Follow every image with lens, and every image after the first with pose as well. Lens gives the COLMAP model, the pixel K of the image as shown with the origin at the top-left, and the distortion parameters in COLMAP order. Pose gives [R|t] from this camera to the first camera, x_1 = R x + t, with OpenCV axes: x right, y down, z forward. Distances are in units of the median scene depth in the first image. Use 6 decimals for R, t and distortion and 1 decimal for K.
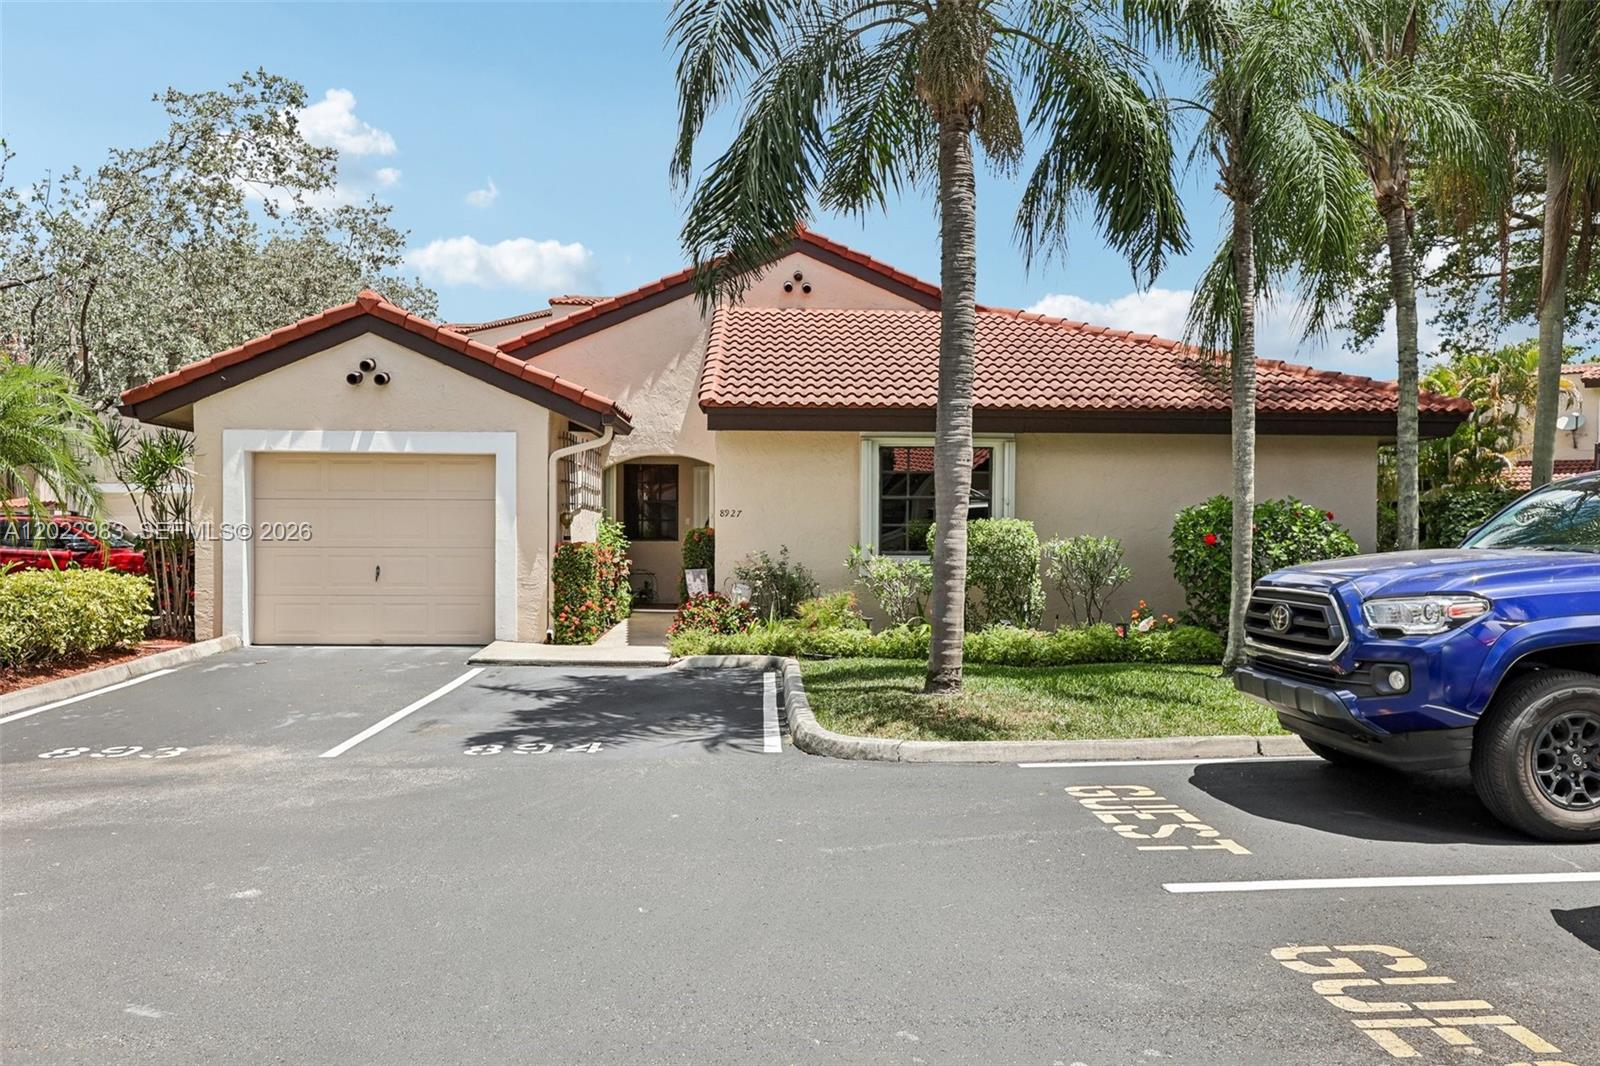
lens RADIAL K [[1207.5, 0, 797.6], [0, 1207.5, 538.8], [0, 0, 1]] dist [-0.017052, -0.002111]
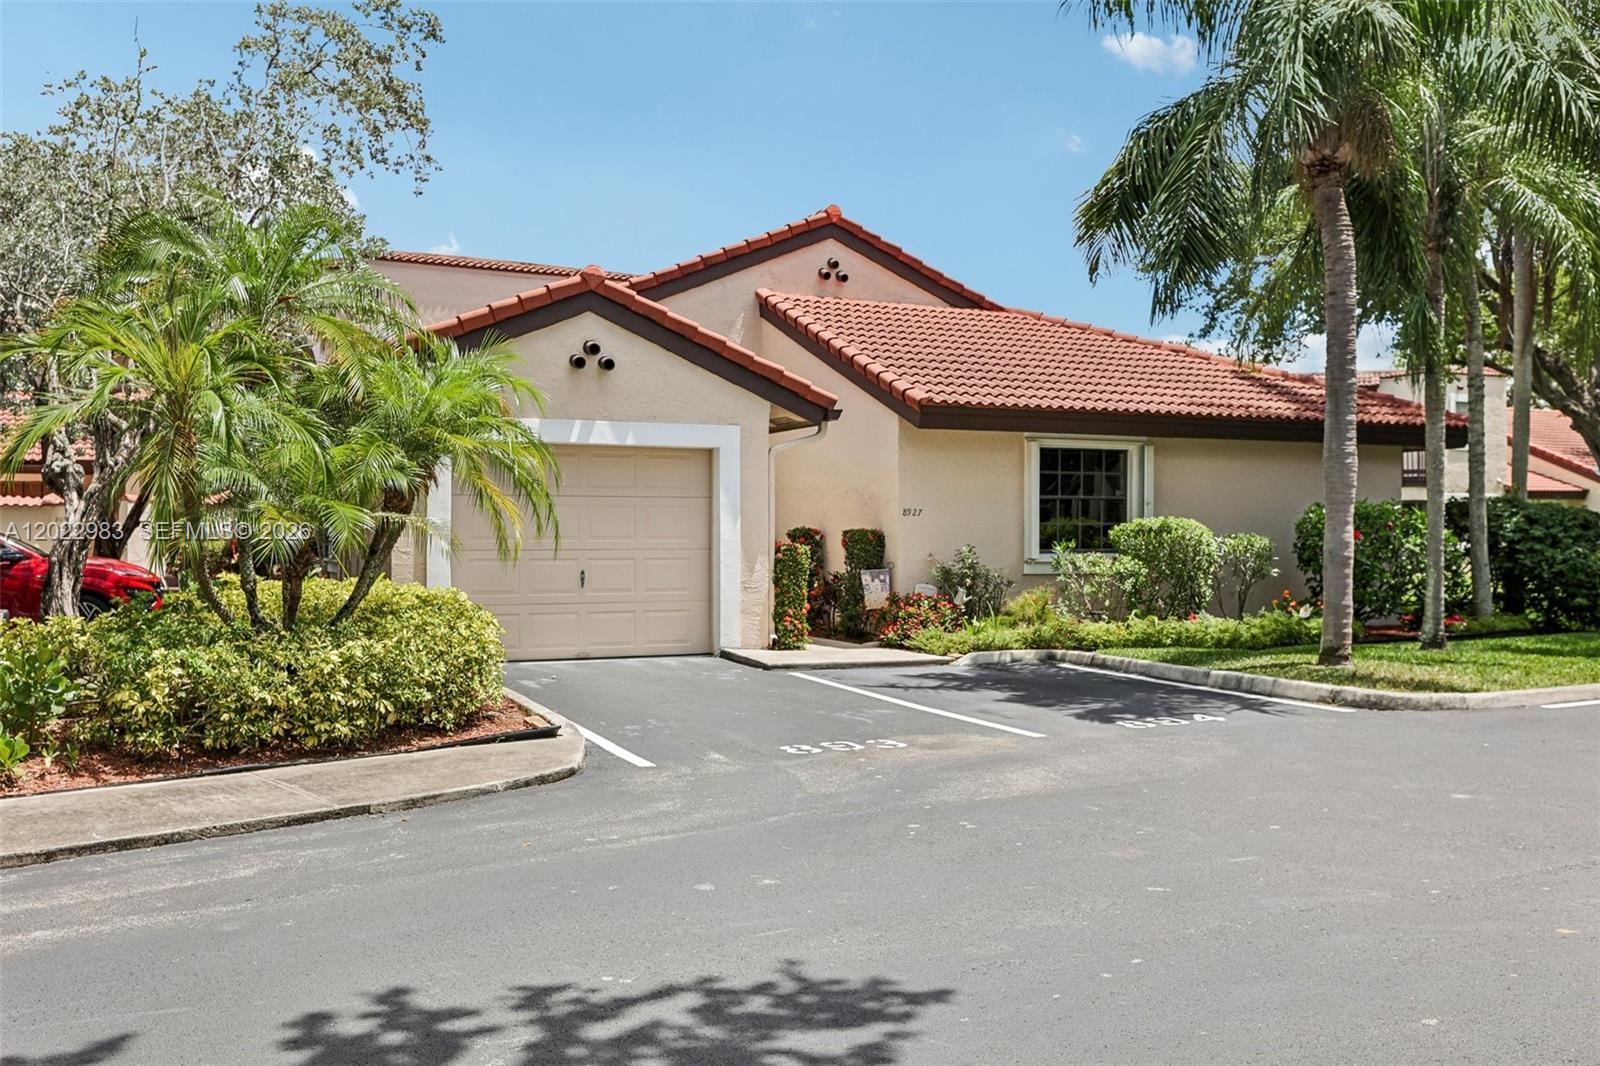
lens RADIAL K [[1460.8, 0, 799.1], [0, 1460.8, 525.6], [0, 0, 1]] dist [-0.047289, 0.000000]
pose [[0.923441, -0.002489, 0.383731, -0.616649], [0.007291, 0.999912, -0.011060, 0.002417], [-0.383670, 0.013011, 0.923379, -0.067124]]
